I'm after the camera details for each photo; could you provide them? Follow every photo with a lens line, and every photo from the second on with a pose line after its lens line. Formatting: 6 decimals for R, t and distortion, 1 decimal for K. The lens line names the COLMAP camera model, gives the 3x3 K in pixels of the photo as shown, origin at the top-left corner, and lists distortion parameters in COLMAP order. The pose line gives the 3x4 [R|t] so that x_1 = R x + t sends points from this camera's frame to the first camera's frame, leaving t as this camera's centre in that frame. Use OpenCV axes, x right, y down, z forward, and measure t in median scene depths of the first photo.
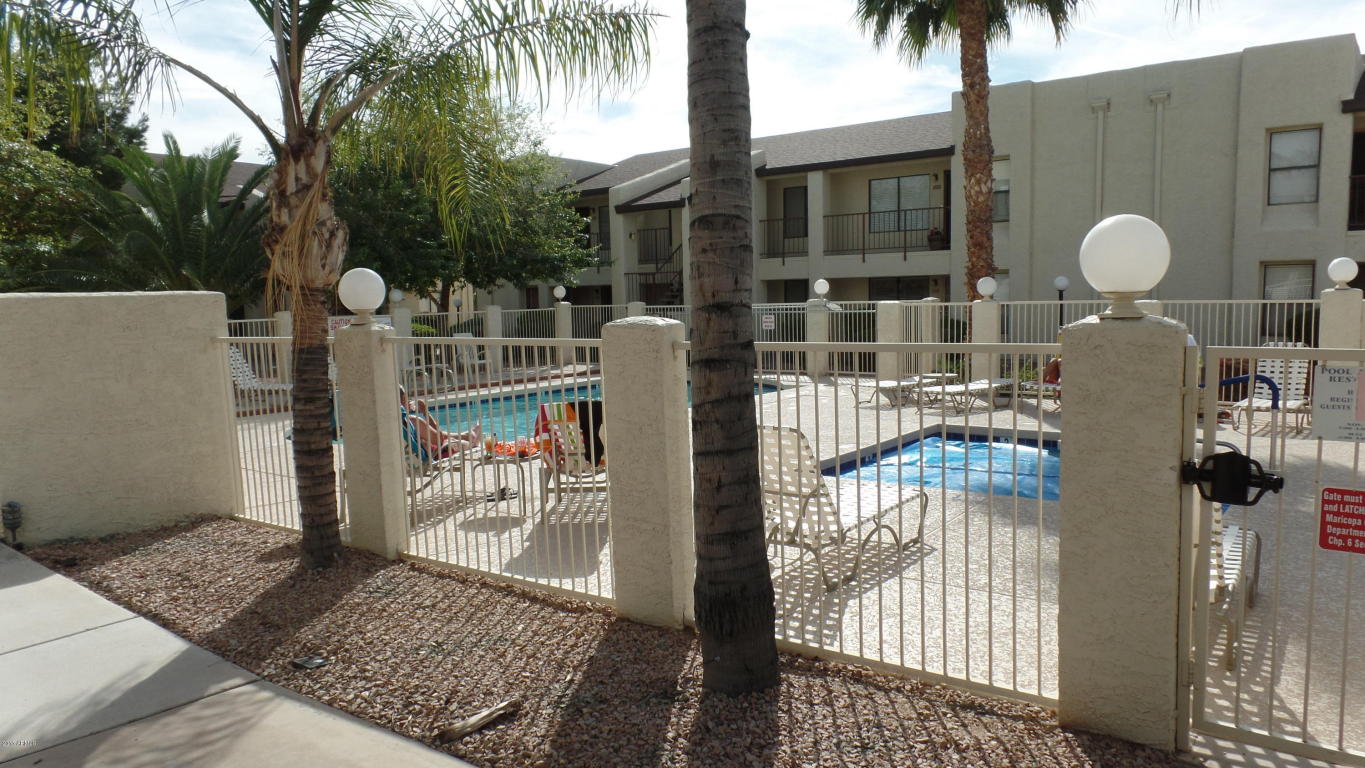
lens RADIAL K [[930.0, 0, 682.5], [0, 930.0, 384.0], [0, 0, 1]] dist [-0.001035, -0.000143]
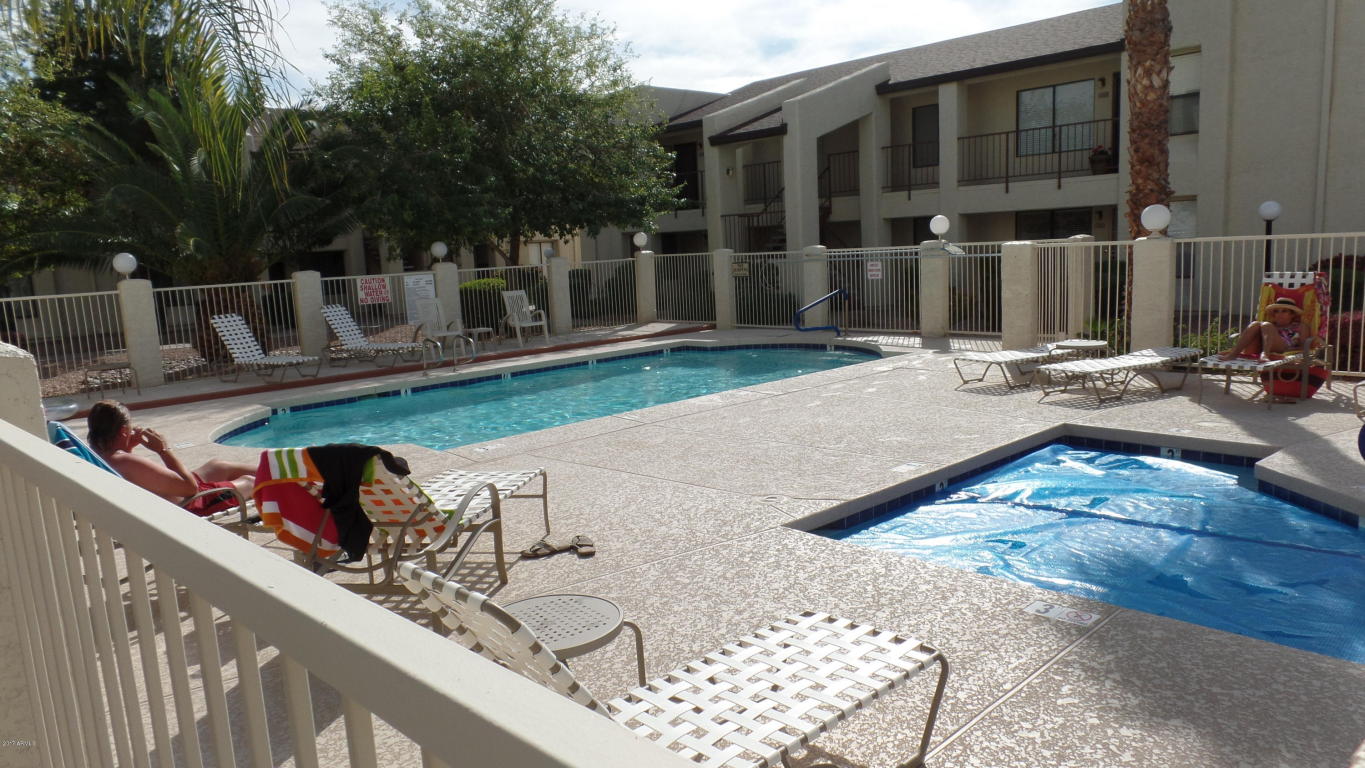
lens RADIAL K [[930.0, 0, 682.5], [0, 930.0, 384.0], [0, 0, 1]] dist [-0.001035, -0.000143]
pose [[0.984741, 0.000573, -0.174026, 0.063422], [0.009766, 0.998237, 0.058547, -0.015369], [0.173753, -0.059353, 0.982999, 0.153134]]
